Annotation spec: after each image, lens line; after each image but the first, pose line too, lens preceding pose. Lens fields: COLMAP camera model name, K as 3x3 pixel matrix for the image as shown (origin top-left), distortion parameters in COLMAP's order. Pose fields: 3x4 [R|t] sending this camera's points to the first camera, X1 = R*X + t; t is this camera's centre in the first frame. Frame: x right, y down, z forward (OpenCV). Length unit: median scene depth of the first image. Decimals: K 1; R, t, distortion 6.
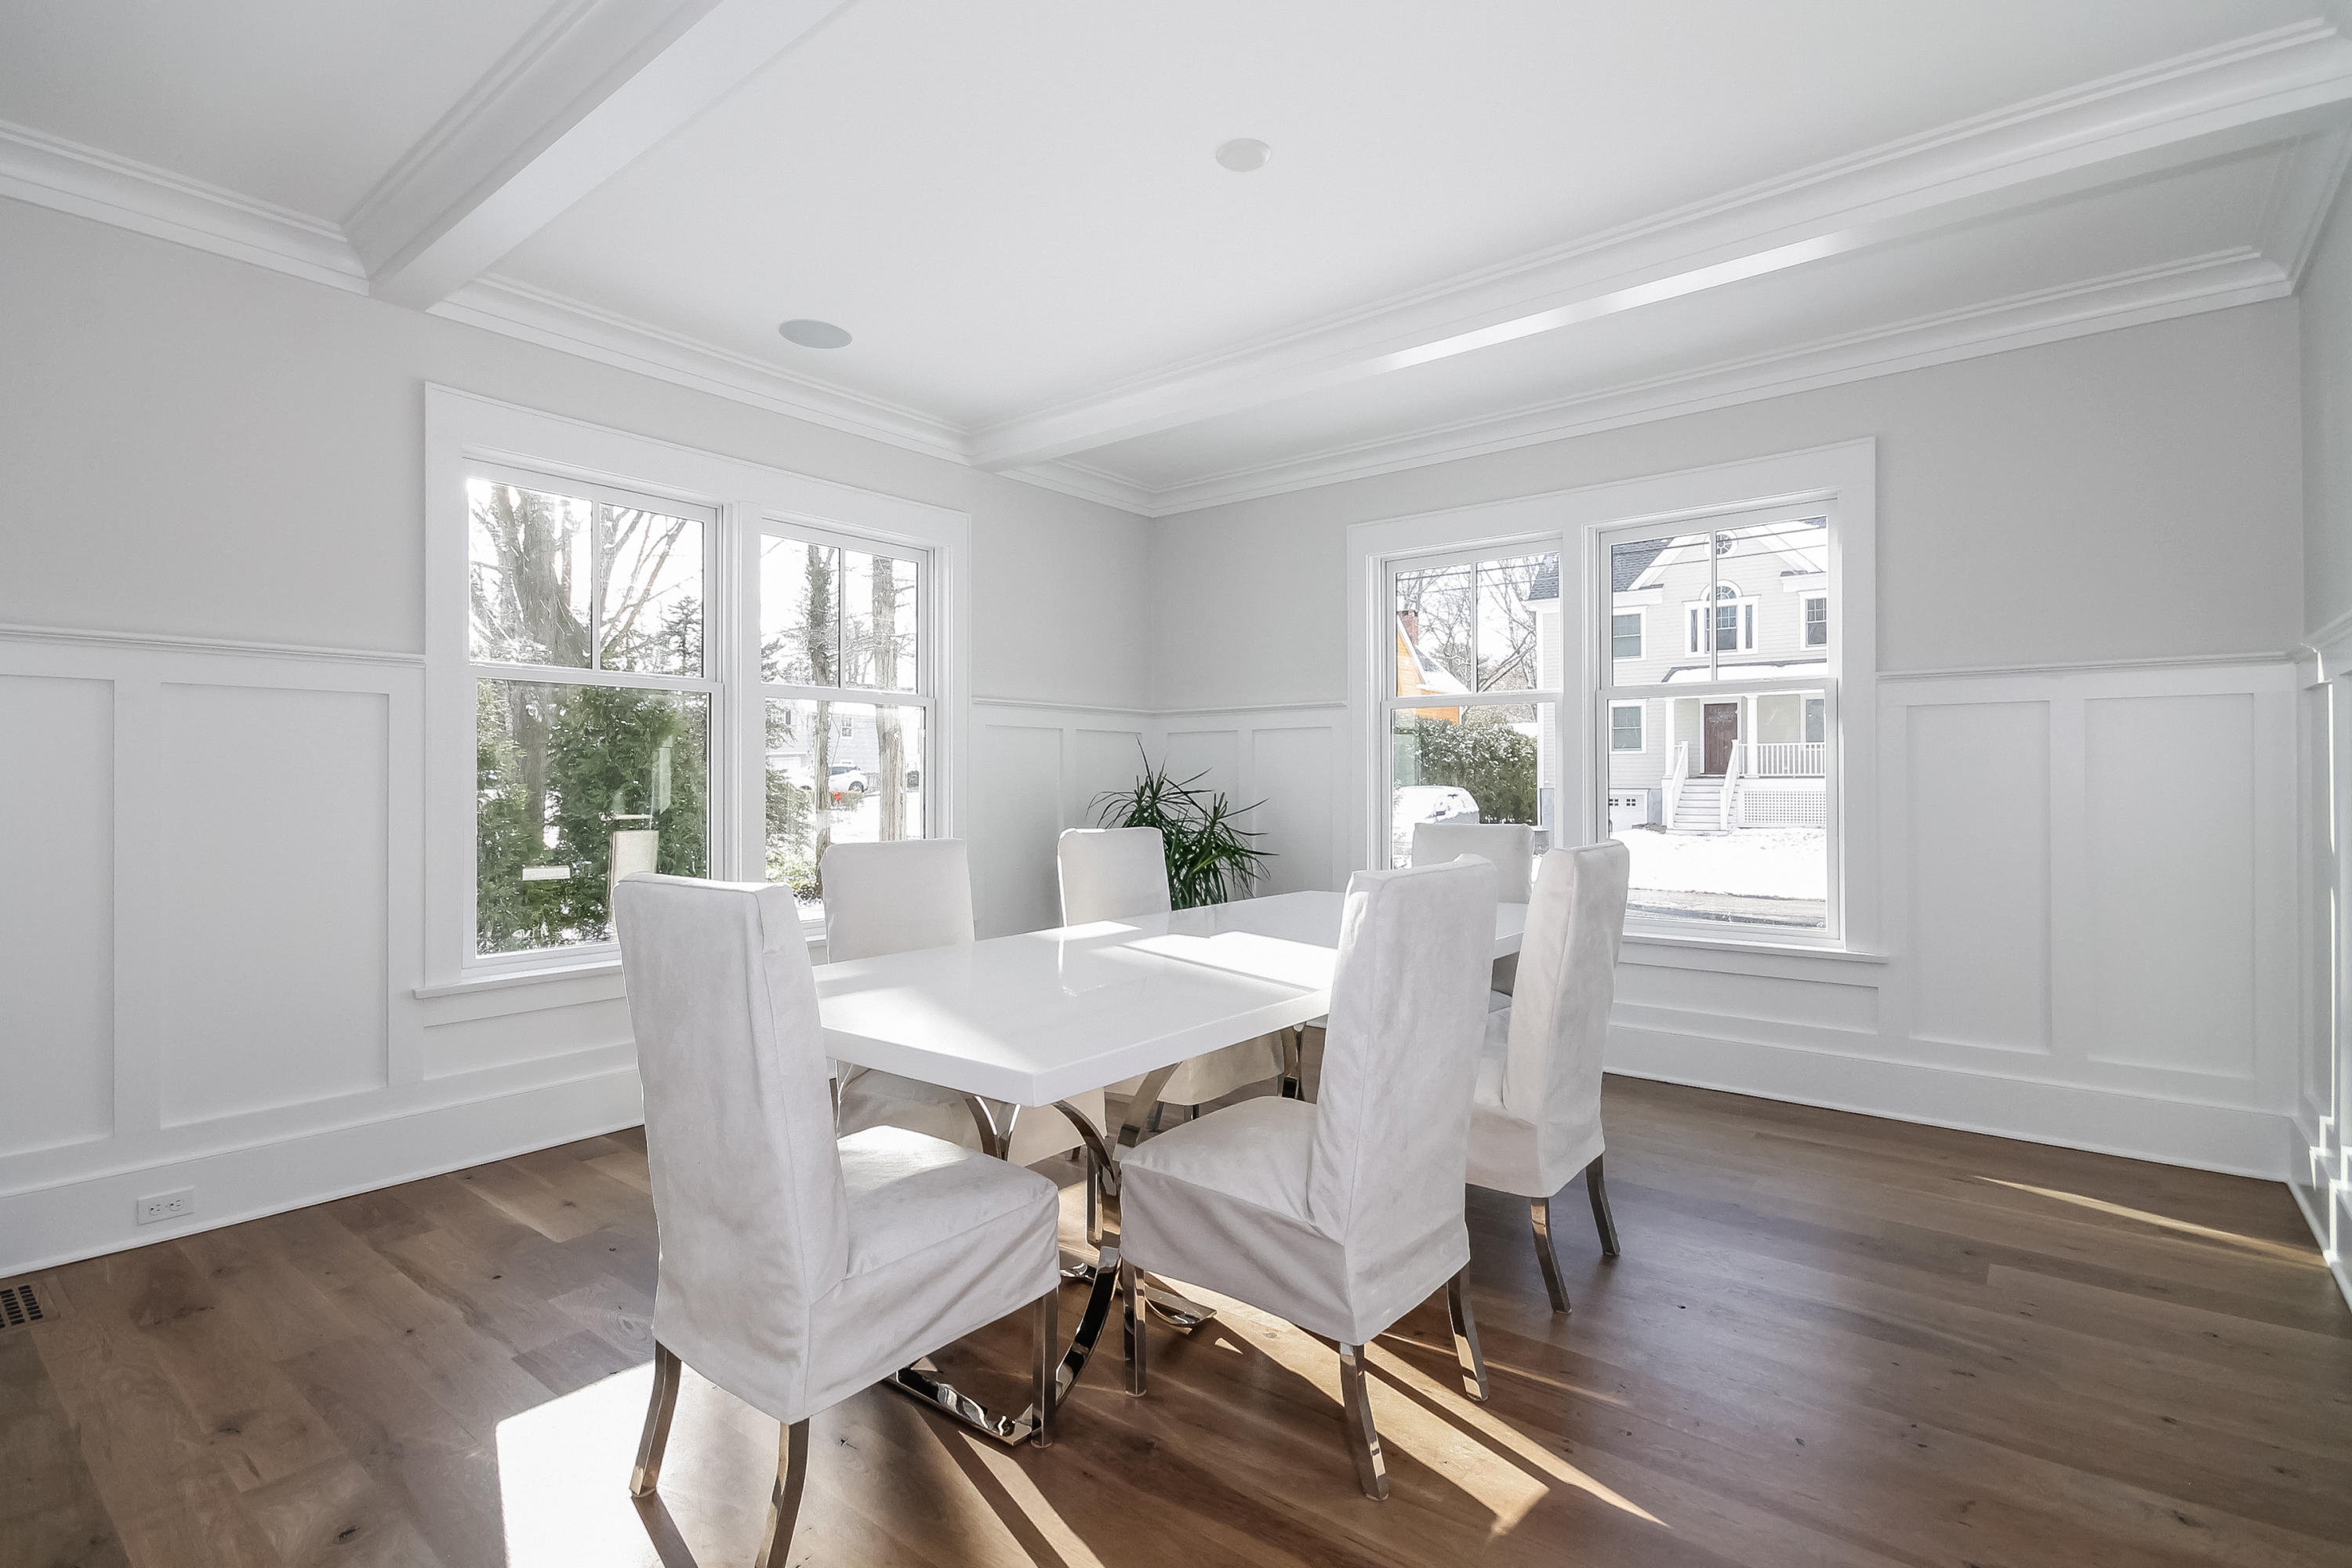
lens RADIAL K [[1125.0, 0, 1176.0], [0, 1125.0, 784.0], [0, 0, 1]] dist [-0.000062, -0.000482]
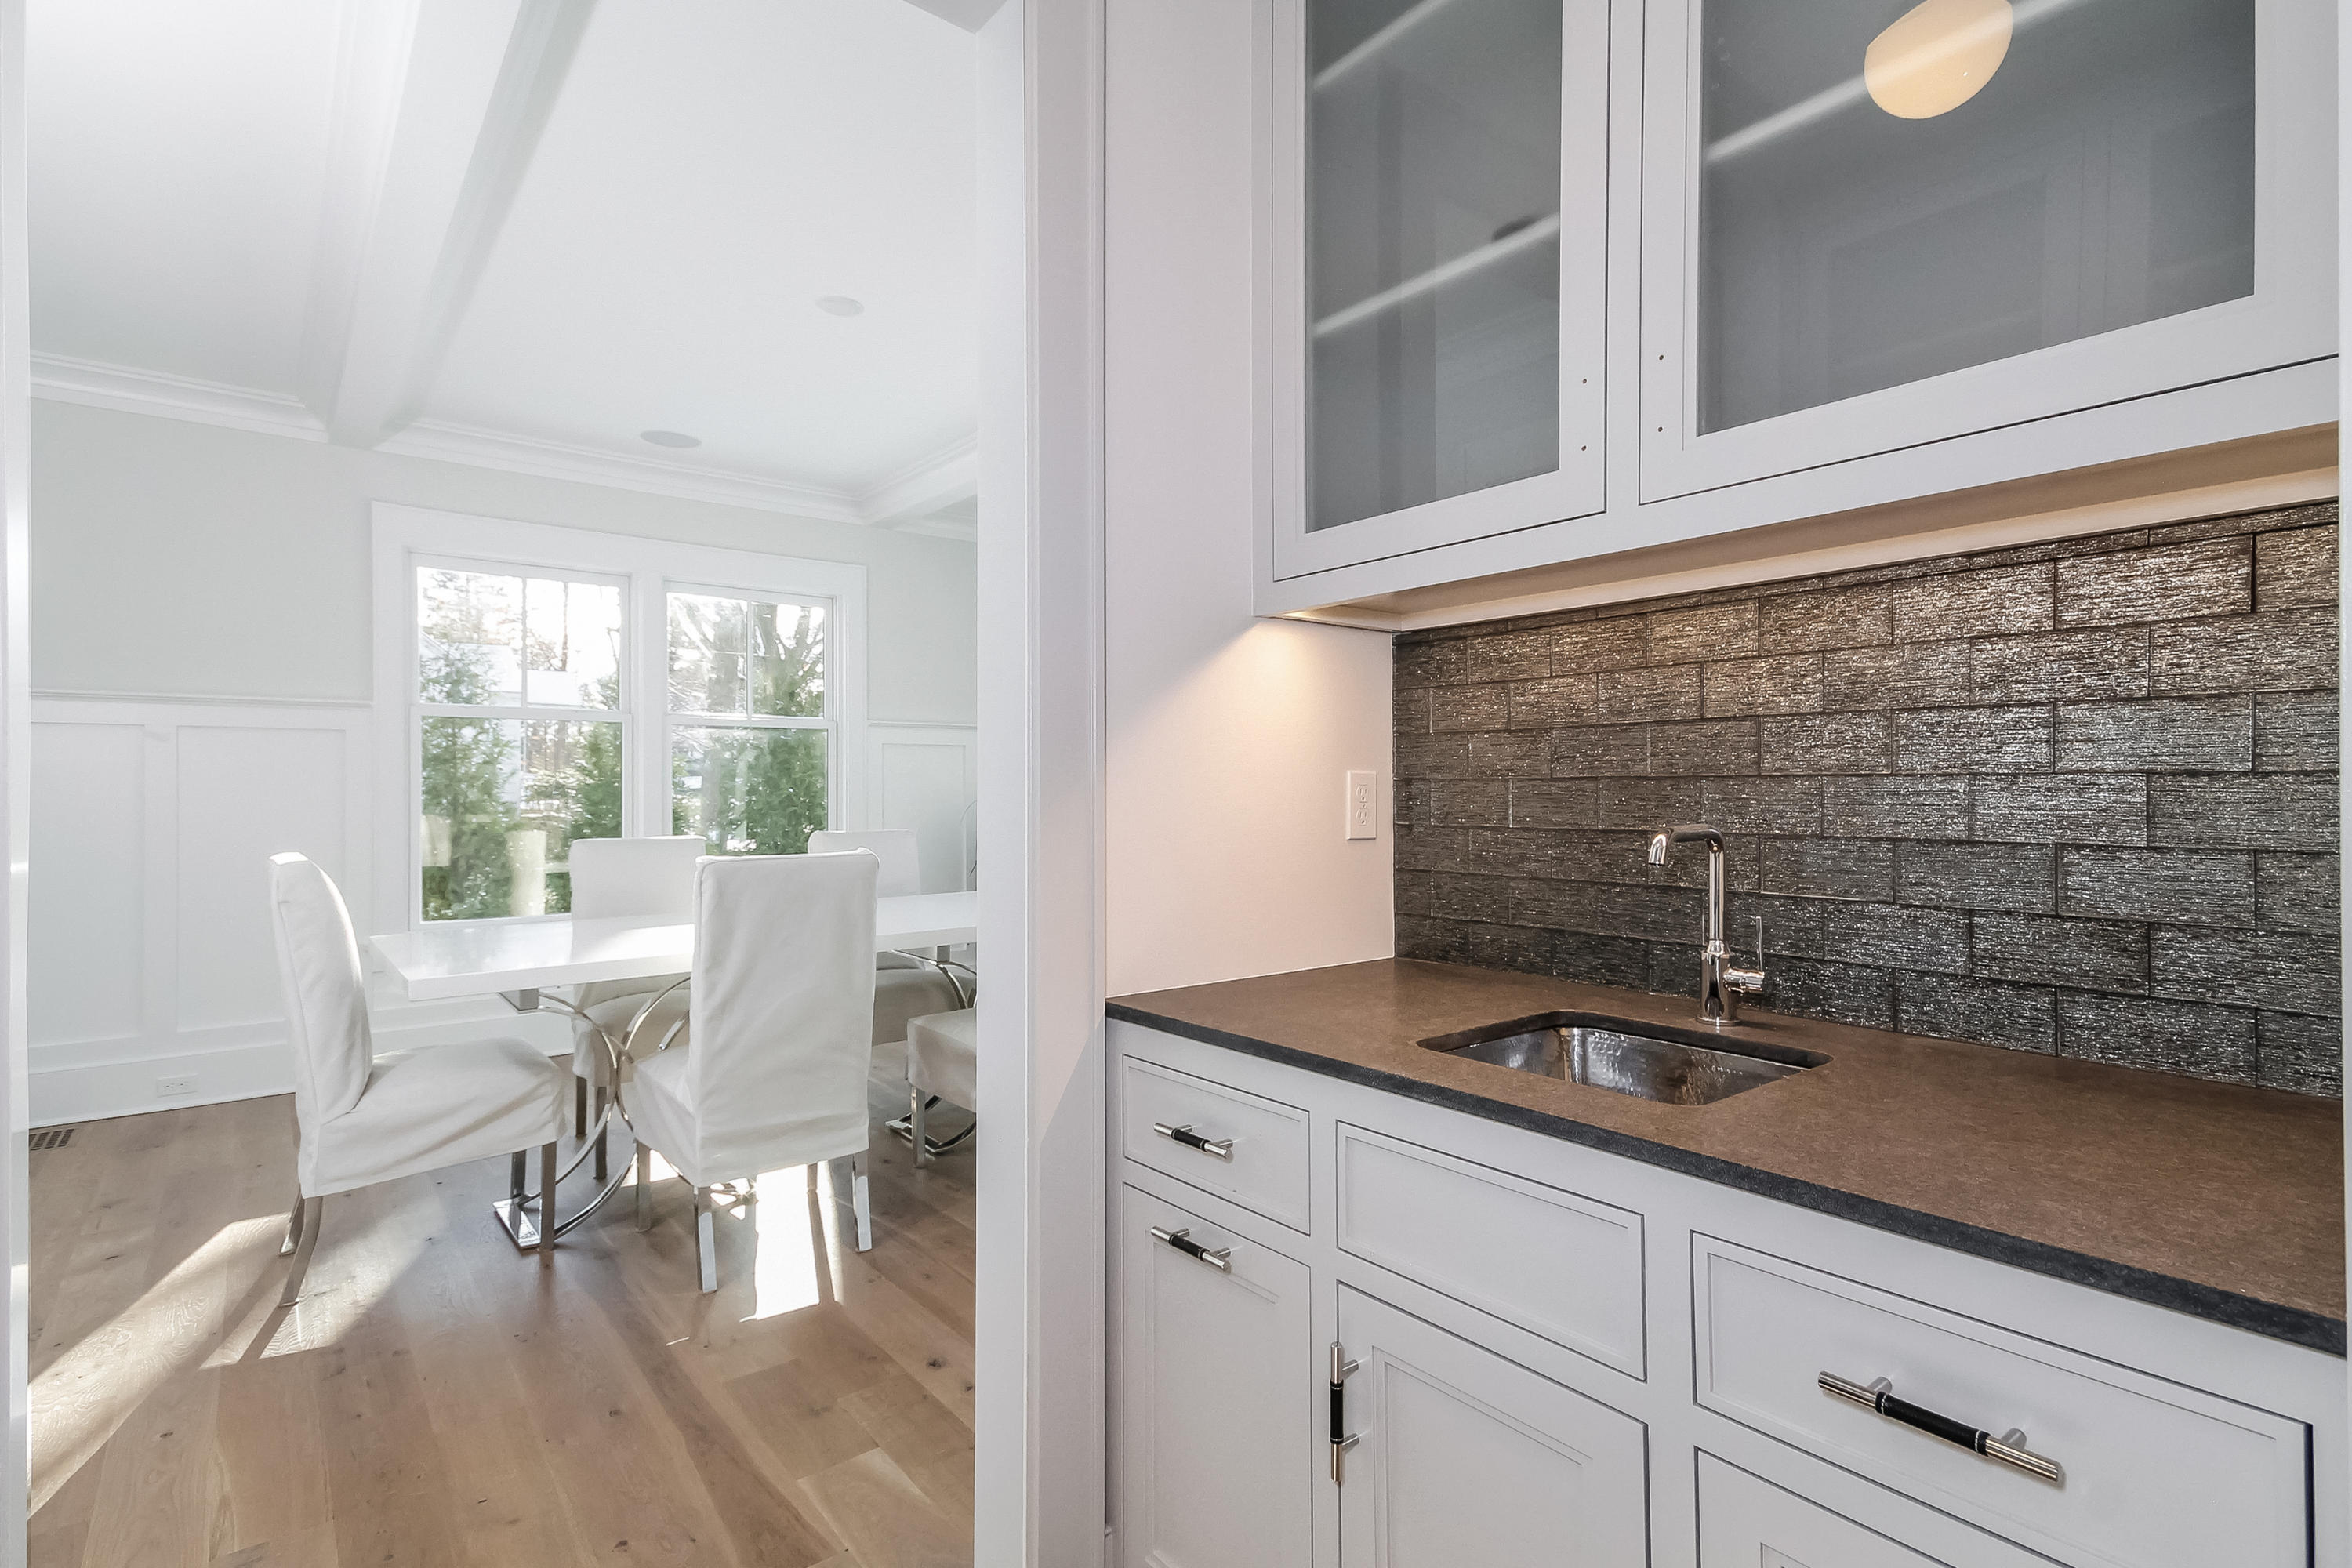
lens RADIAL K [[1125.0, 0, 1176.0], [0, 1125.0, 784.0], [0, 0, 1]] dist [-0.000062, -0.000482]
pose [[0.981036, -0.002630, -0.193806, 0.489013], [0.001608, 0.999984, -0.005432, -0.003117], [0.193817, 0.005017, 0.981025, -0.134691]]
